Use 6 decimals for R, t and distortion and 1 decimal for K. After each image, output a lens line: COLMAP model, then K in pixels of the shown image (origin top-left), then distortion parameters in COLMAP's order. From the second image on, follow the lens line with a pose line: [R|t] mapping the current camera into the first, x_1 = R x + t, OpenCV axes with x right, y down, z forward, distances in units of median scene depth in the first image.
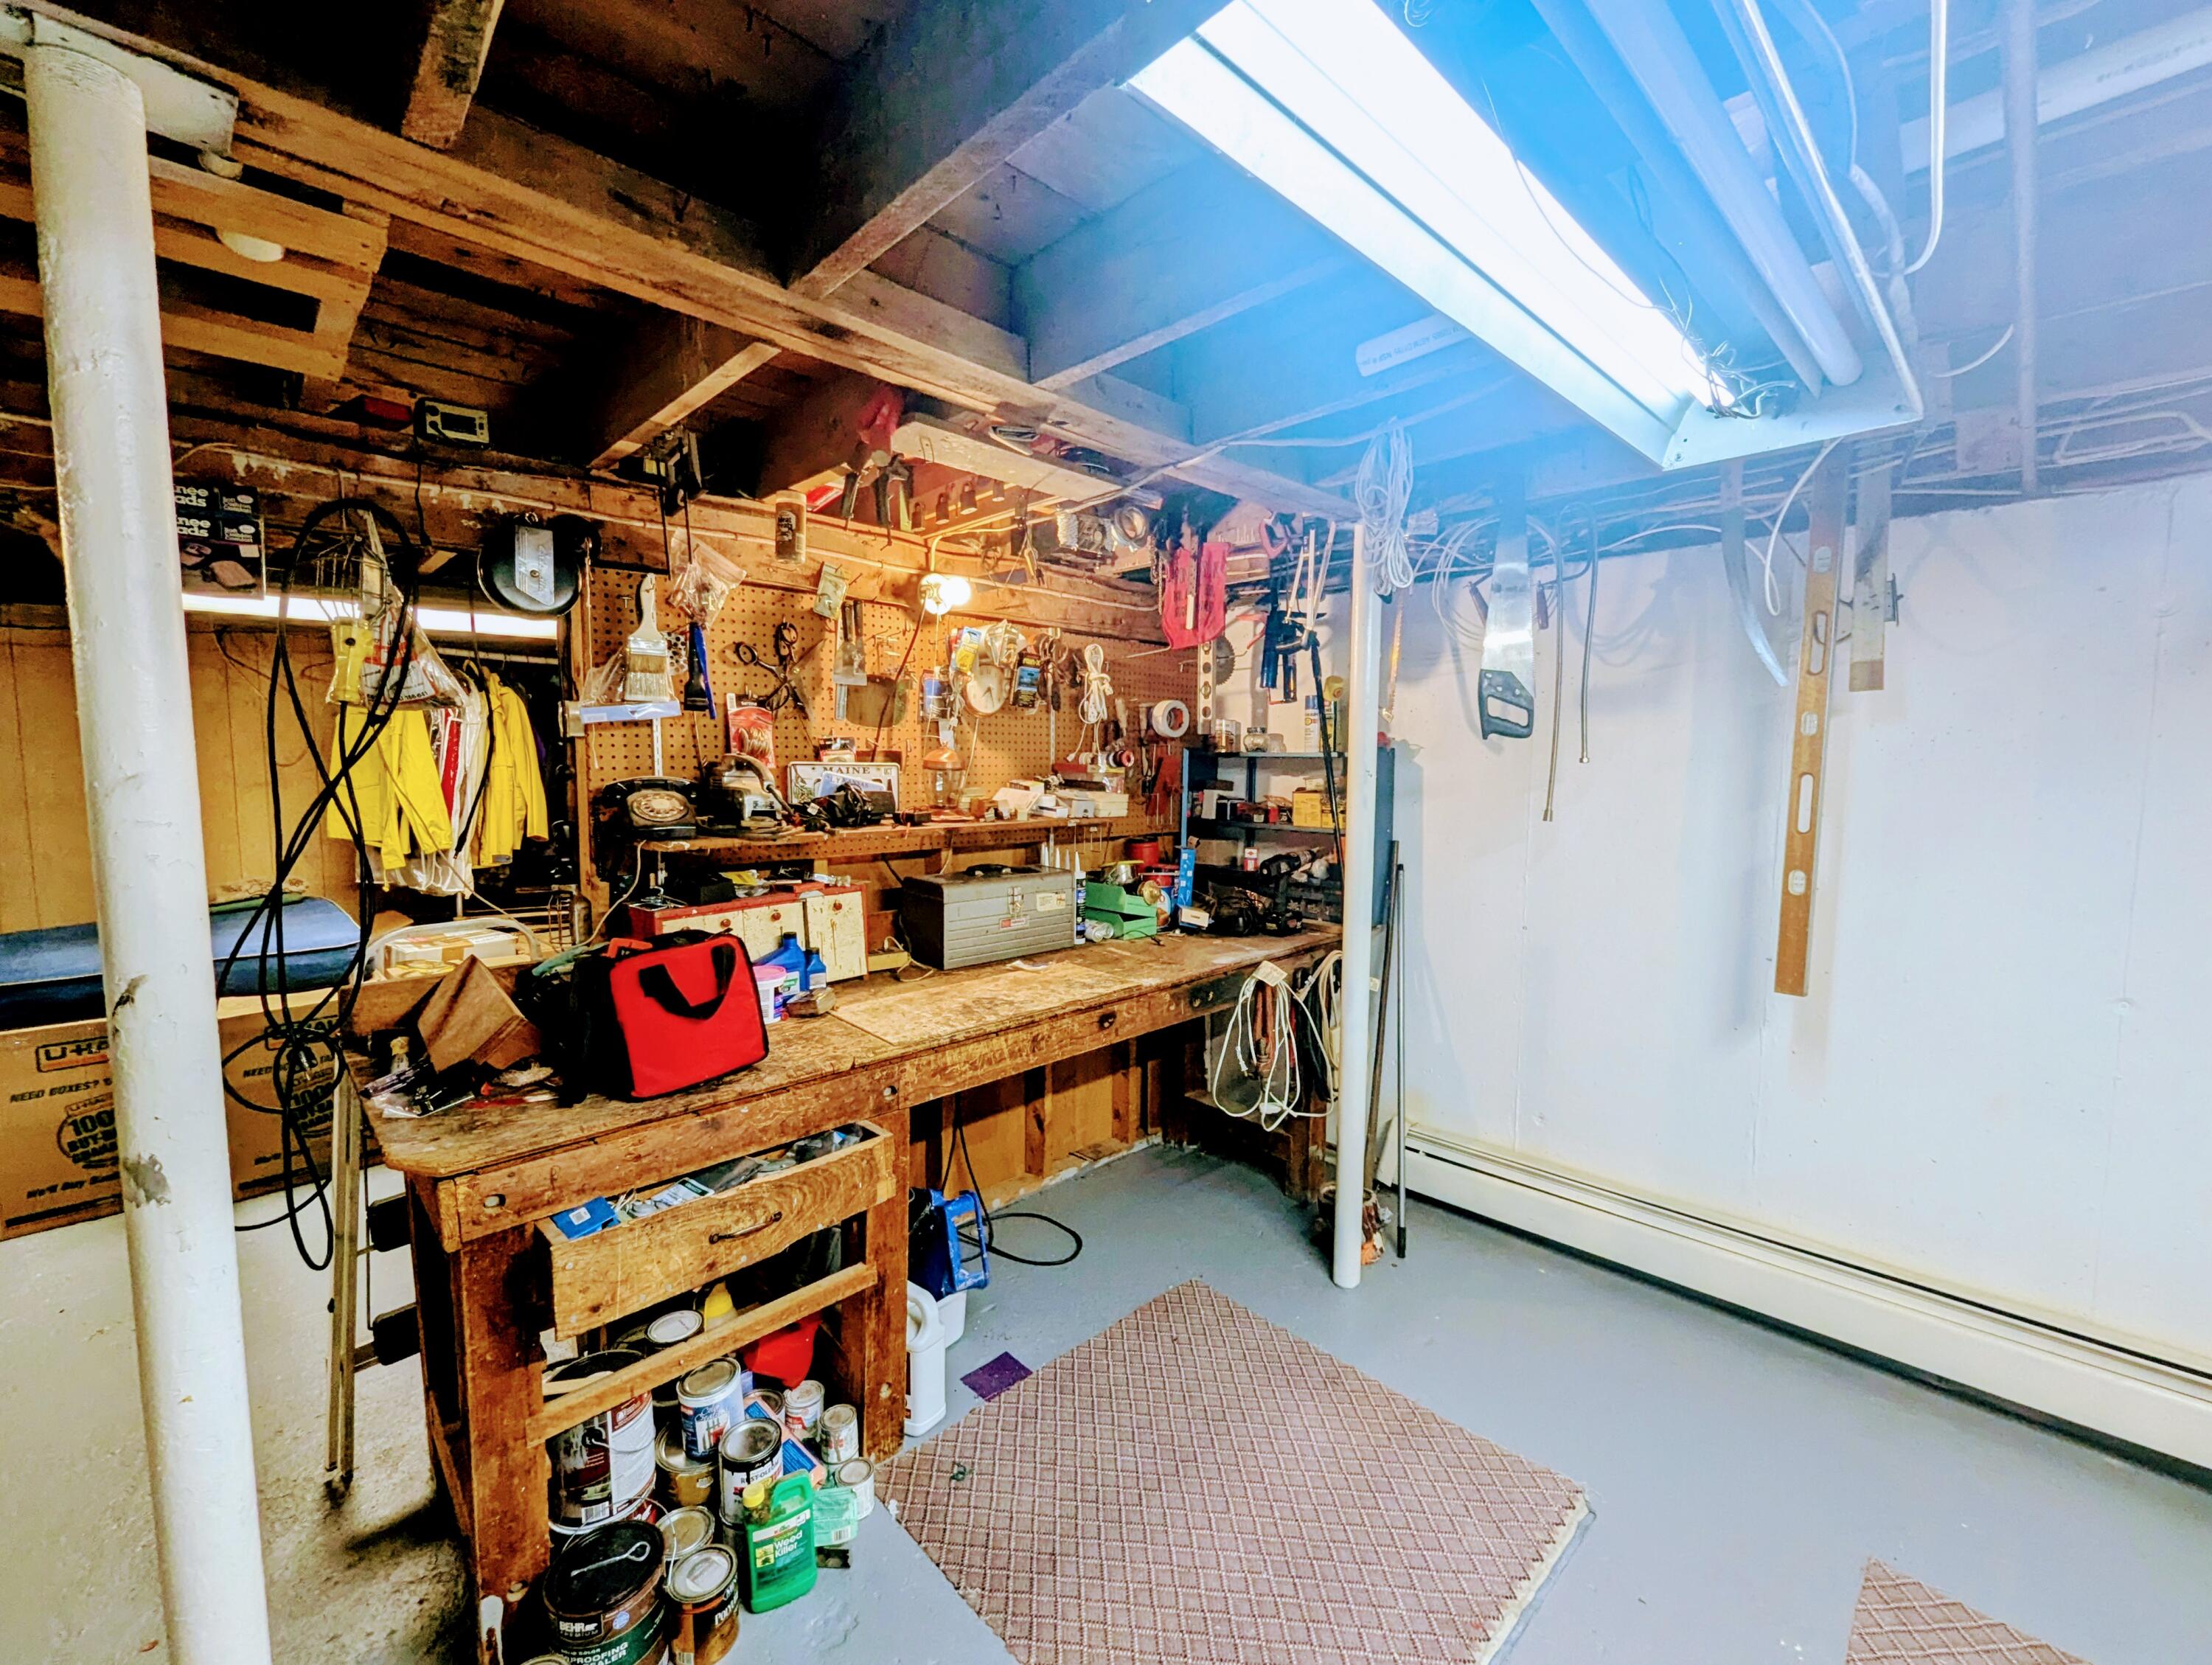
lens RADIAL K [[924.3, 0, 1106.5], [0, 924.3, 837.4], [0, 0, 1]] dist [0.001302, -0.000766]
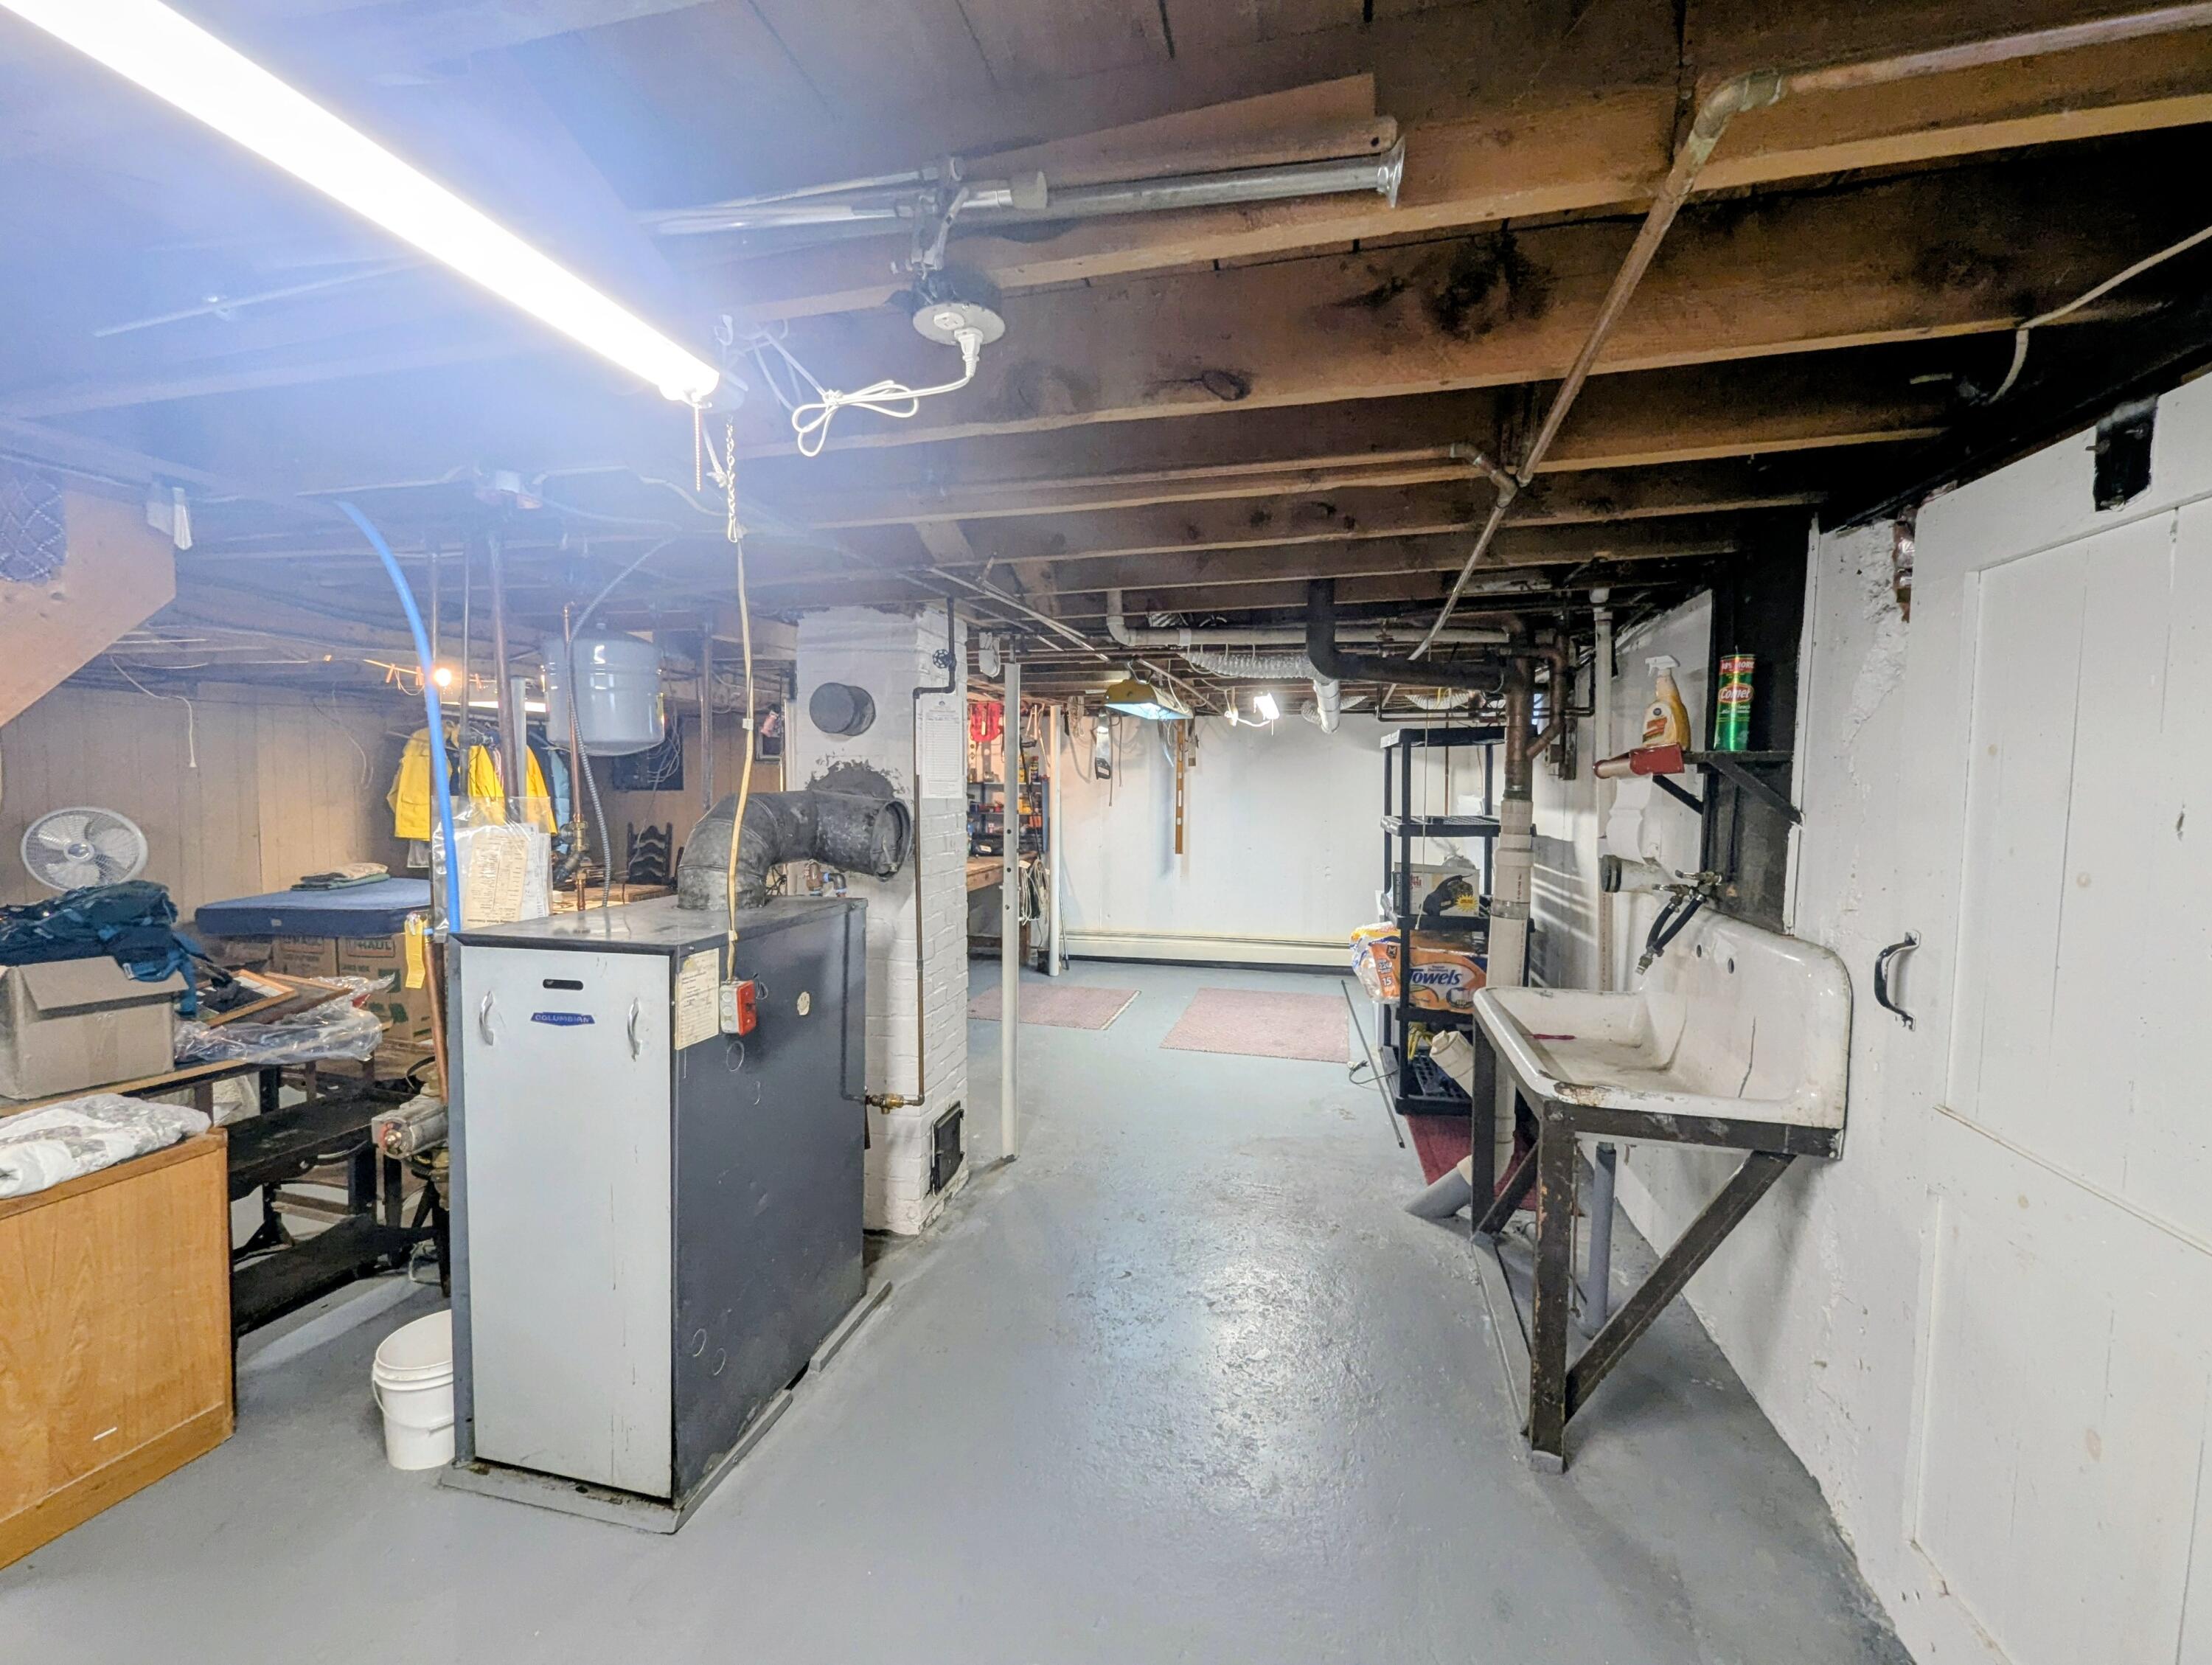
lens RADIAL K [[924.3, 0, 1107.5], [0, 924.3, 836.1], [0, 0, 1]] dist [0.001302, -0.000766]
pose [[0.850380, -0.032587, 0.525159, -1.738986], [0.046121, 0.998855, -0.012702, 0.185261], [-0.524143, 0.035023, 0.850910, -2.410792]]
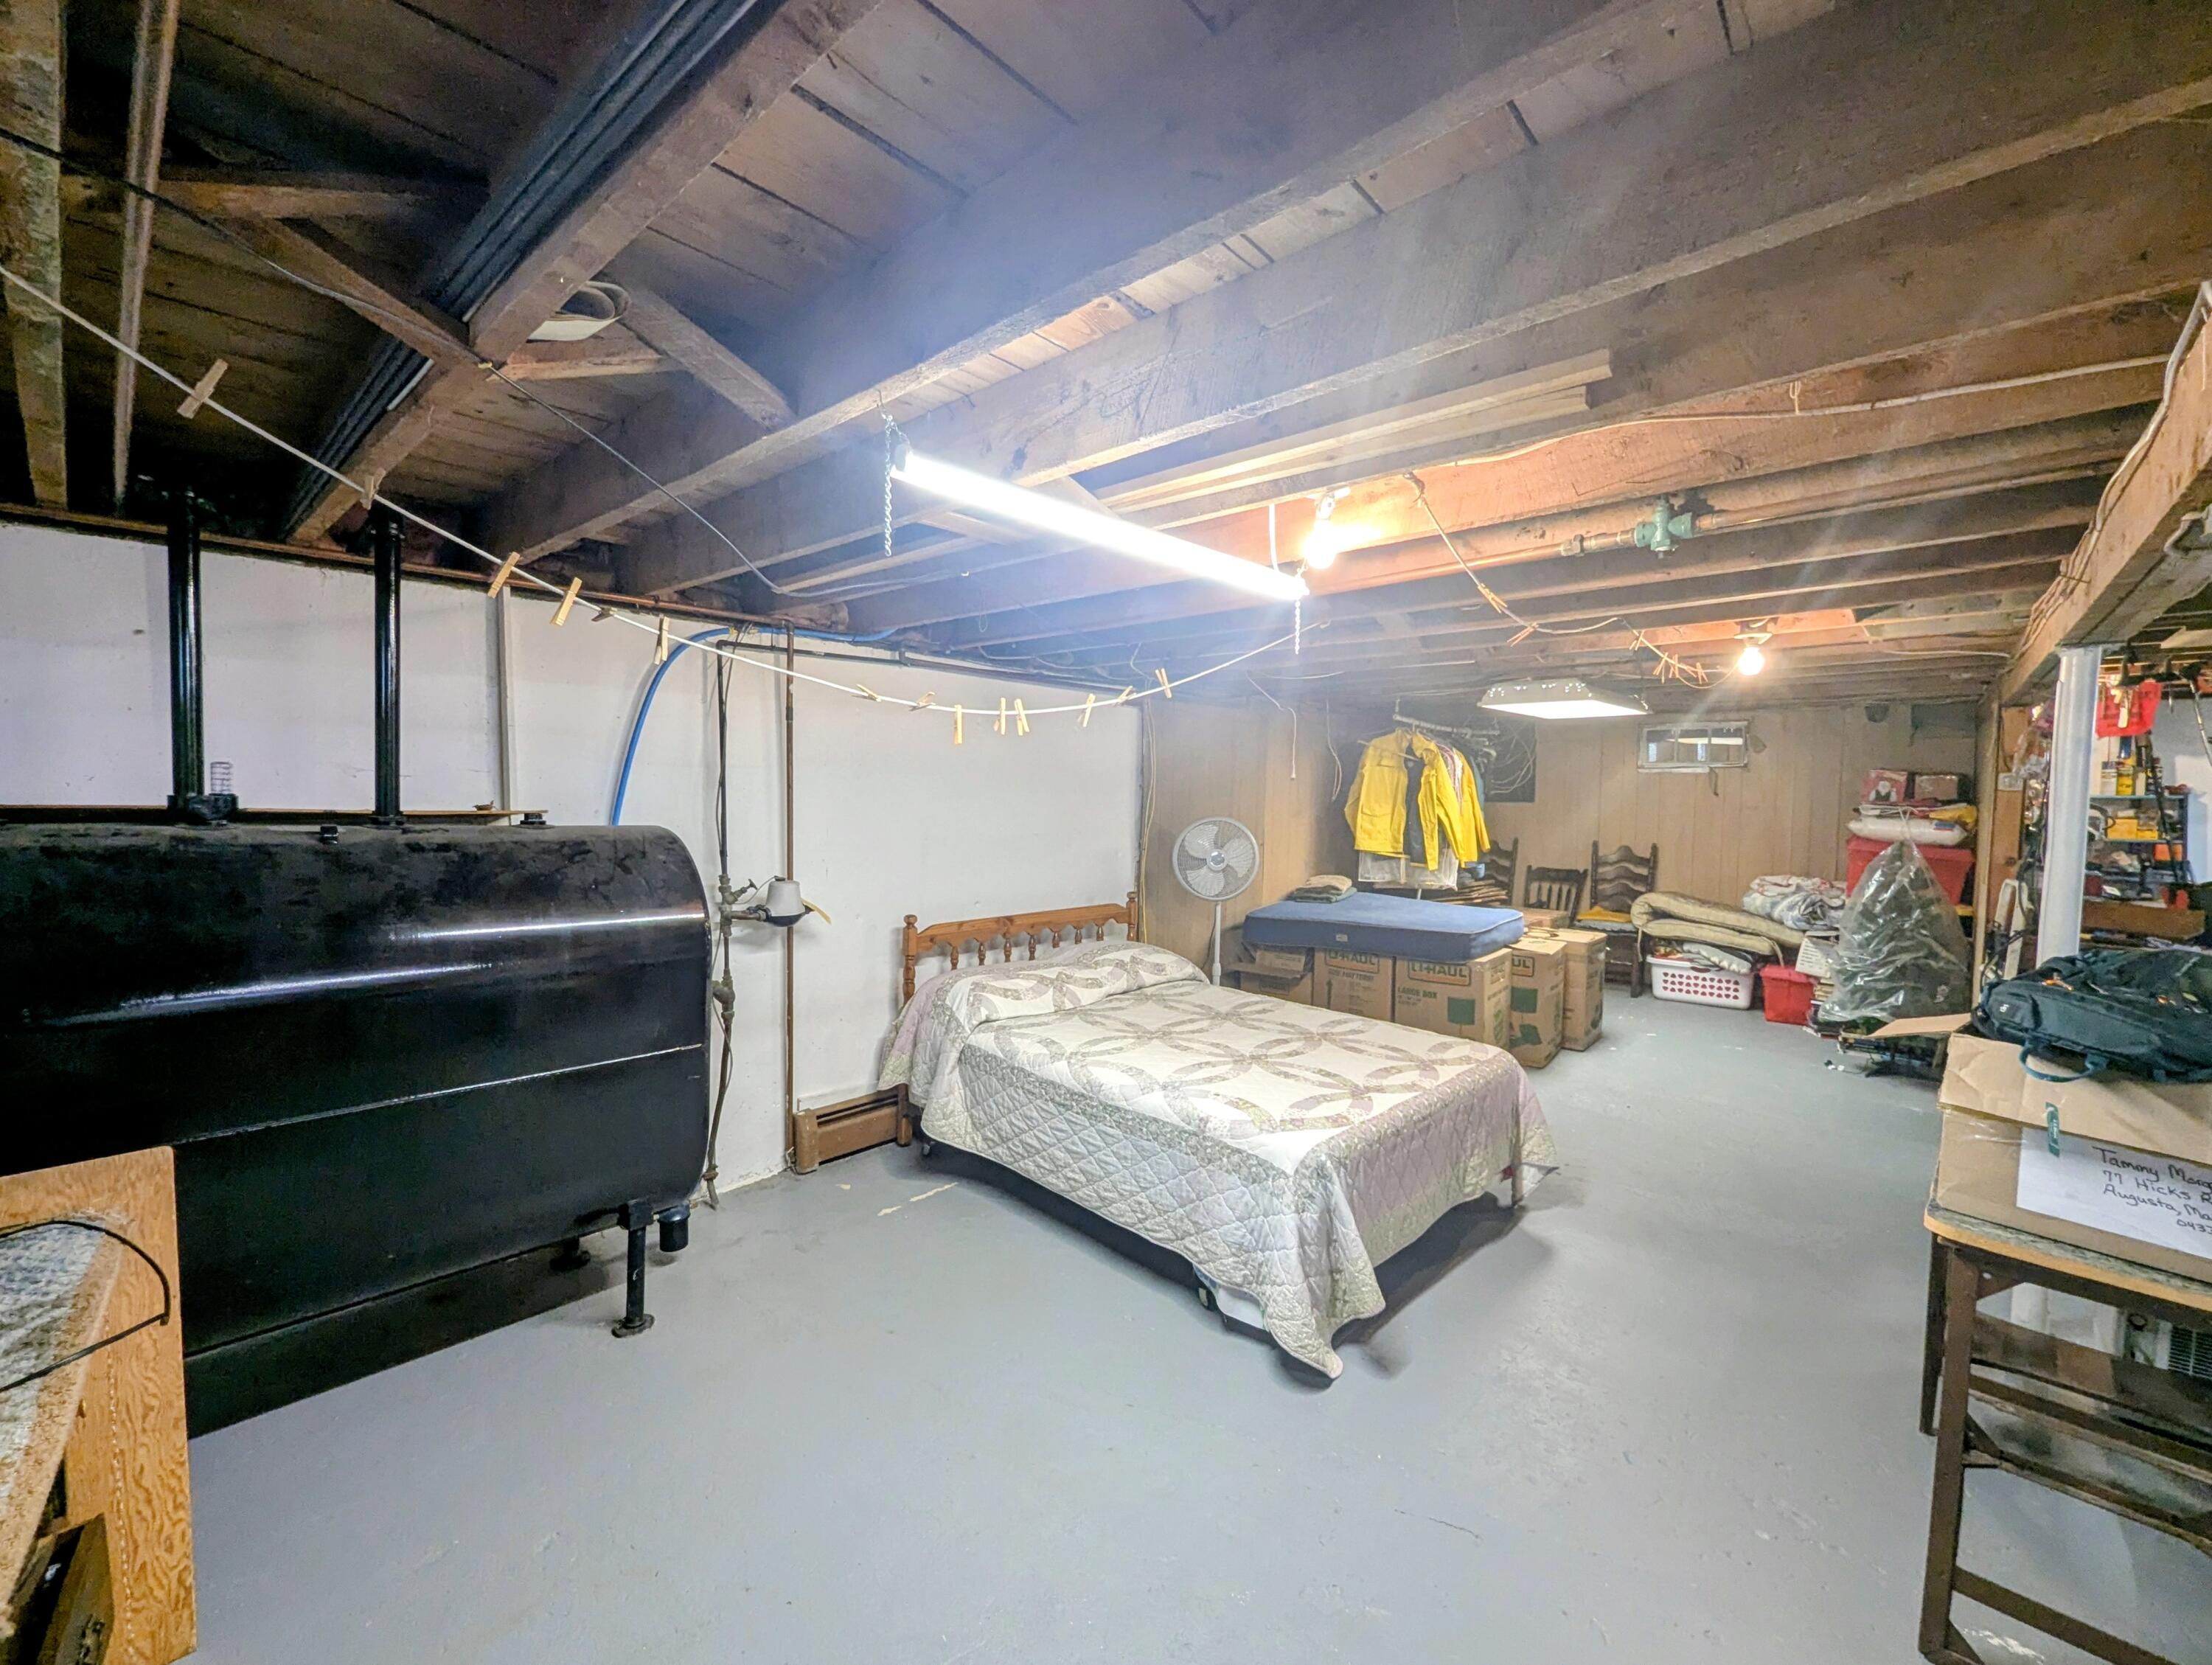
lens RADIAL K [[924.3, 0, 1103.2], [0, 924.3, 828.2], [0, 0, 1]] dist [0.001302, -0.000766]
pose [[0.997372, 0.005061, 0.072267, -3.603969], [-0.002405, 0.999320, -0.036789, 0.053109], [-0.072404, 0.036519, 0.996707, -1.193412]]
